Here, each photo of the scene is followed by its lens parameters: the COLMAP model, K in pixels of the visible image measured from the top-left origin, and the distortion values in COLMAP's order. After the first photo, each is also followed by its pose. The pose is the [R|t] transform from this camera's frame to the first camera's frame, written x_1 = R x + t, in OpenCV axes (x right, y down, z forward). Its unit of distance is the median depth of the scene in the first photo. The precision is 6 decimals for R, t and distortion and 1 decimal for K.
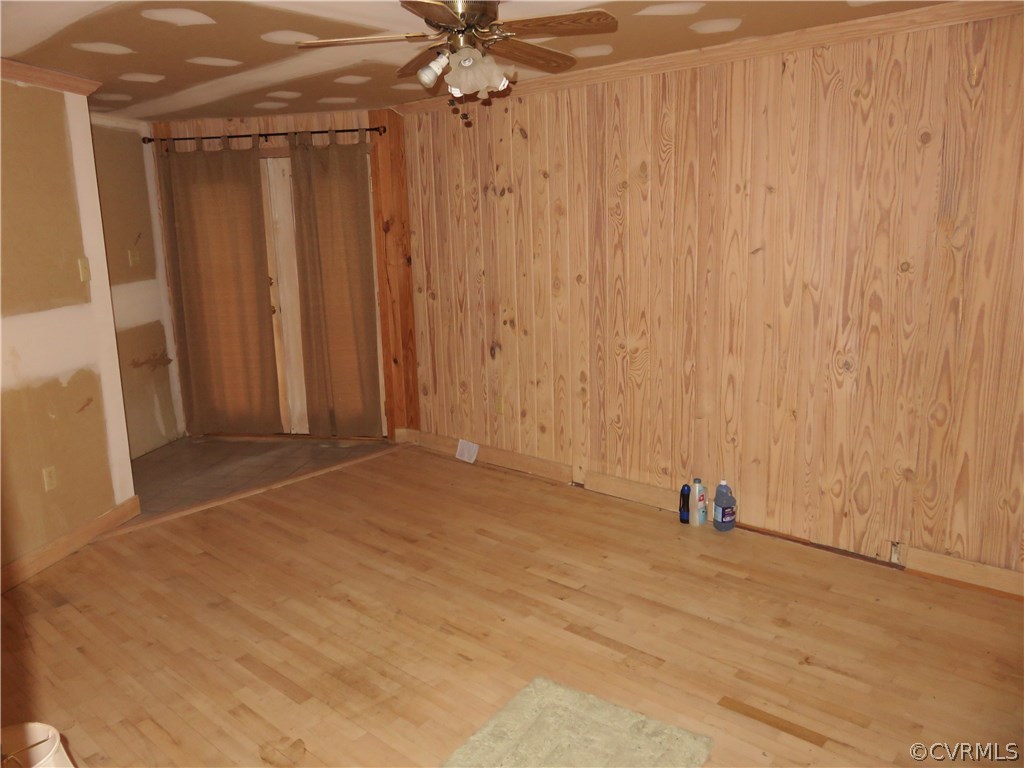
lens RADIAL K [[788.1, 0, 512.0], [0, 788.1, 384.0], [0, 0, 1]] dist [-0.001274, -0.000392]
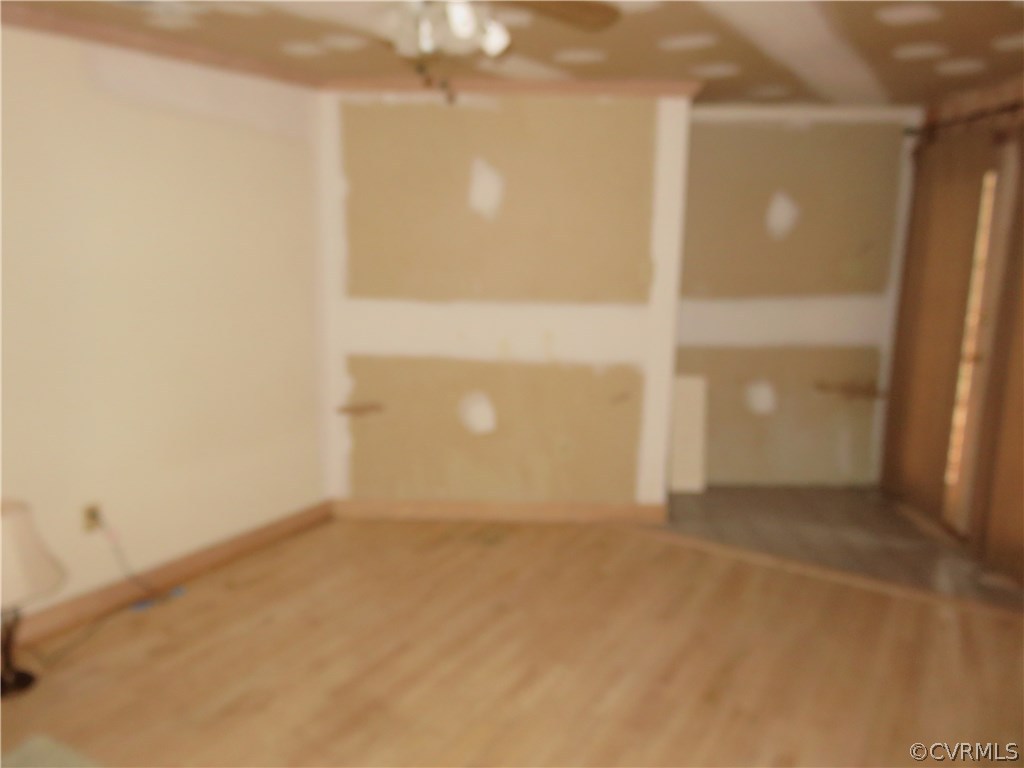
lens RADIAL K [[788.1, 0, 512.0], [0, 788.1, 384.0], [0, 0, 1]] dist [-0.001274, -0.000392]
pose [[0.133341, 0.197090, -0.971275, 0.489731], [-0.214561, 0.962525, 0.165859, -0.145646], [0.967566, 0.186282, 0.170632, 0.722017]]
